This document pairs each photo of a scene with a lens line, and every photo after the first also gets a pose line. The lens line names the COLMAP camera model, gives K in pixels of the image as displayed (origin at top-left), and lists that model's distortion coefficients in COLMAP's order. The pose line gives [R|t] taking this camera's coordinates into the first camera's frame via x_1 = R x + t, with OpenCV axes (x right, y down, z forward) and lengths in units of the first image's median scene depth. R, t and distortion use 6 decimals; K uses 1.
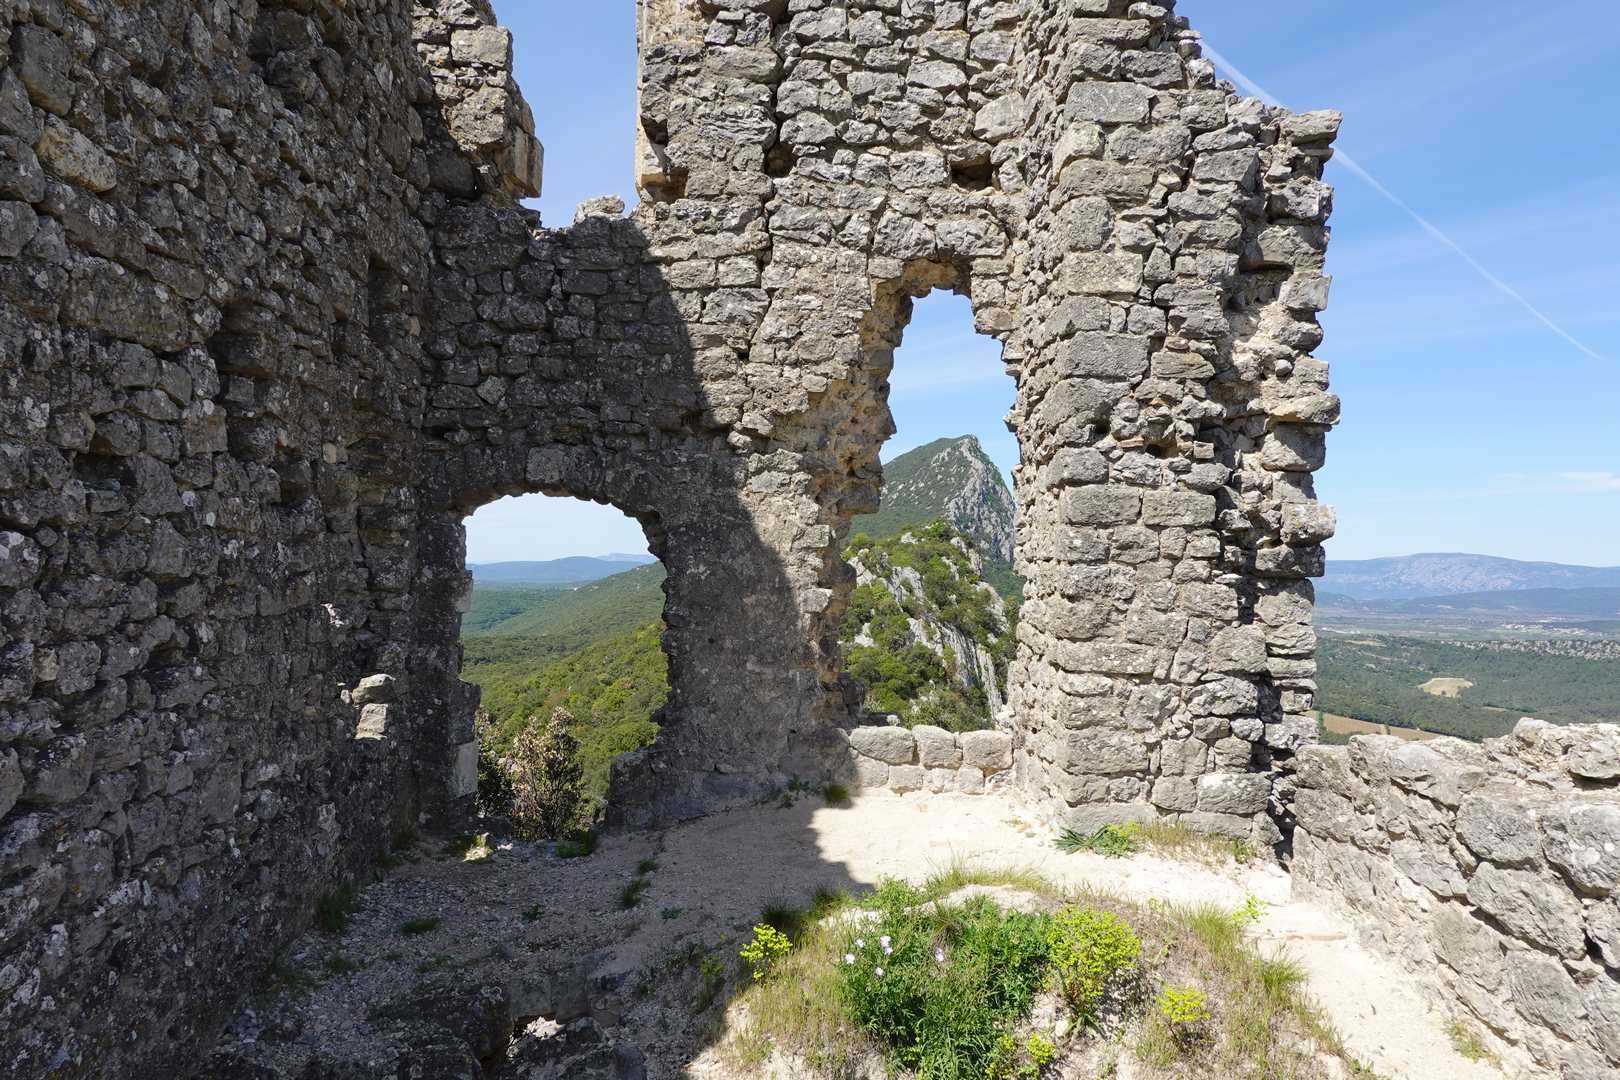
lens RADIAL K [[1071.3, 0, 816.1], [0, 1071.3, 536.8], [0, 0, 1]] dist [-0.021974, 0.007938]
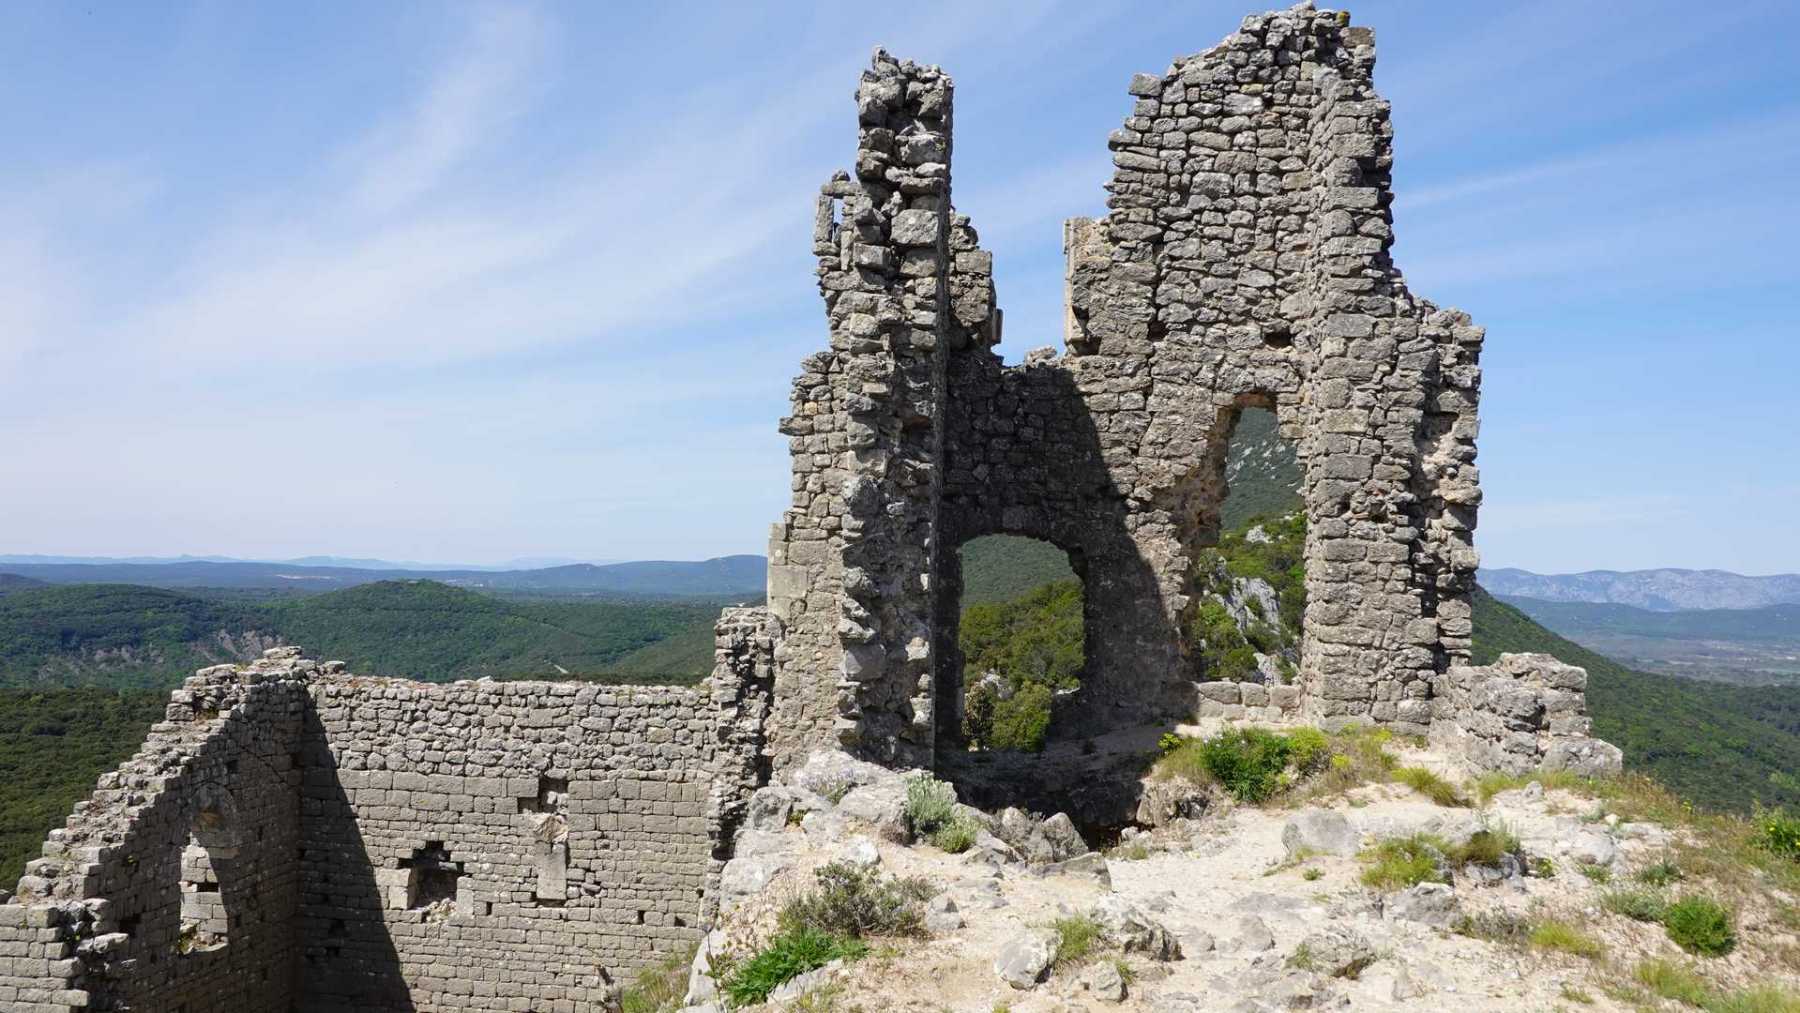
lens RADIAL K [[1658.0, 0, 902.5], [0, 1658.0, 501.6], [0, 0, 1]] dist [-0.037707, 0.000000]
pose [[0.991955, 0.006647, -0.126417, -0.100763], [-0.008655, 0.999845, -0.015346, -0.052400], [0.126296, 0.016316, 0.991858, -1.568860]]
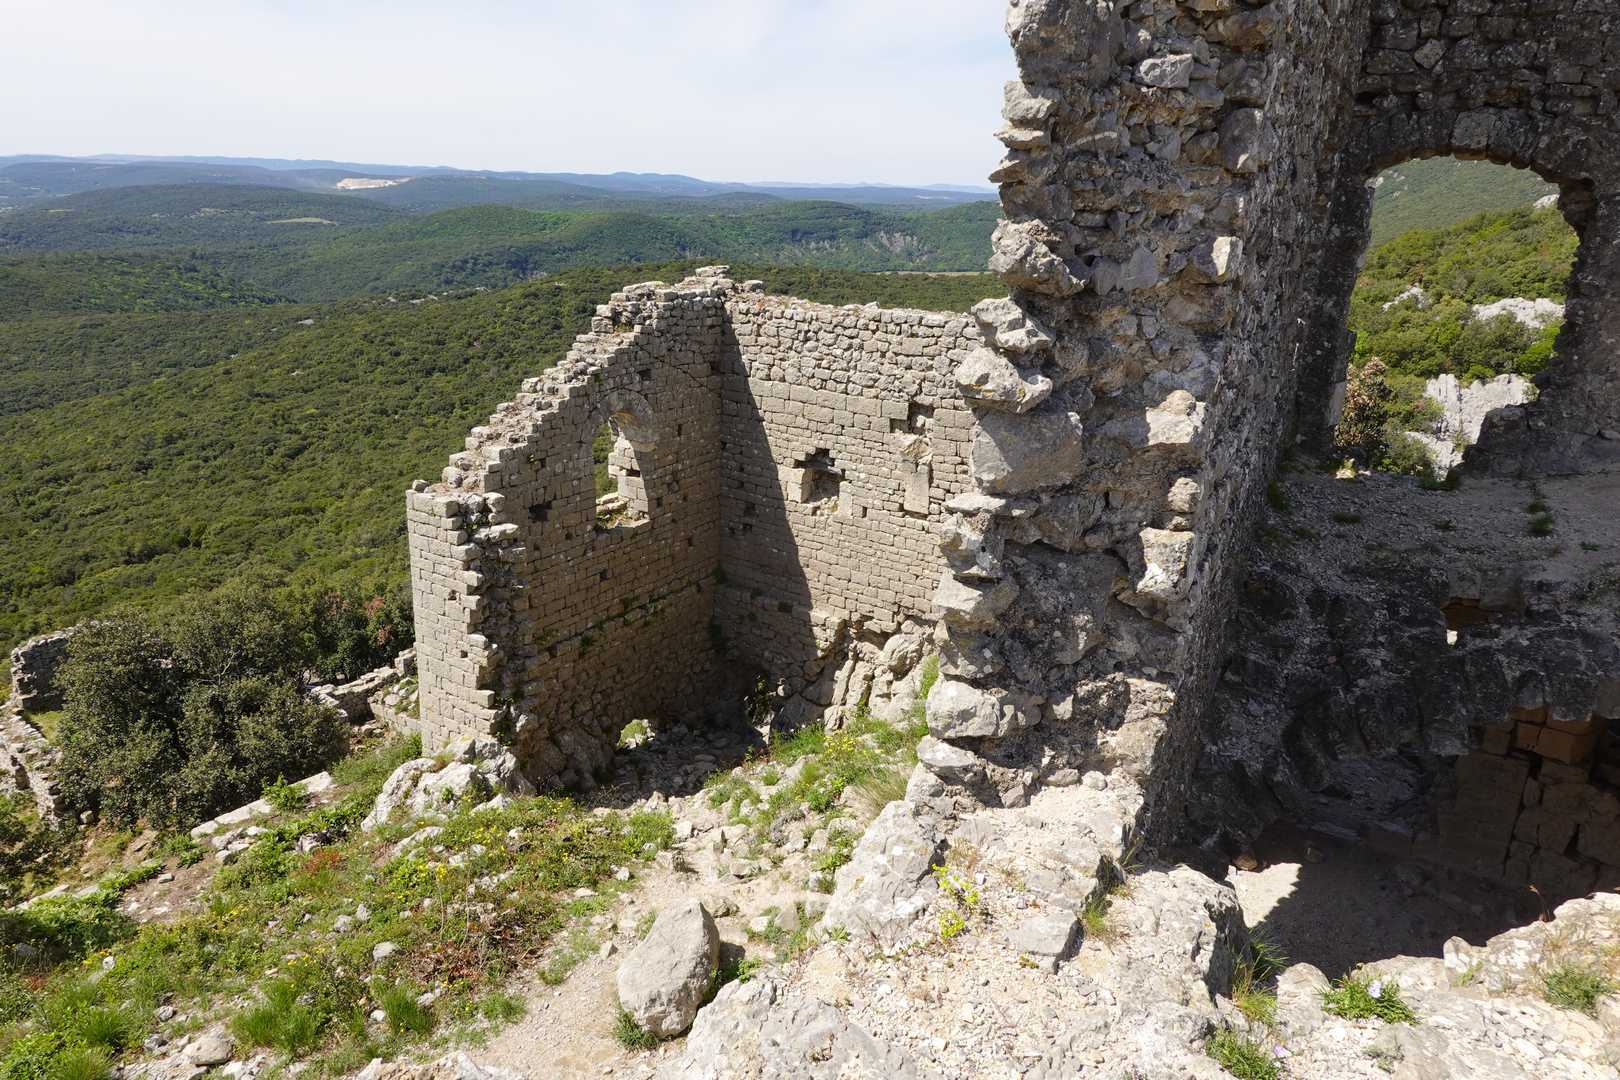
lens RADIAL K [[1071.3, 0, 803.8], [0, 1071.3, 542.8], [0, 0, 1]] dist [-0.021974, 0.007938]
pose [[0.833233, 0.191681, -0.518634, -0.184321], [-0.005972, 0.941053, 0.338207, -0.033934], [0.552890, -0.278708, 0.785261, -0.301714]]
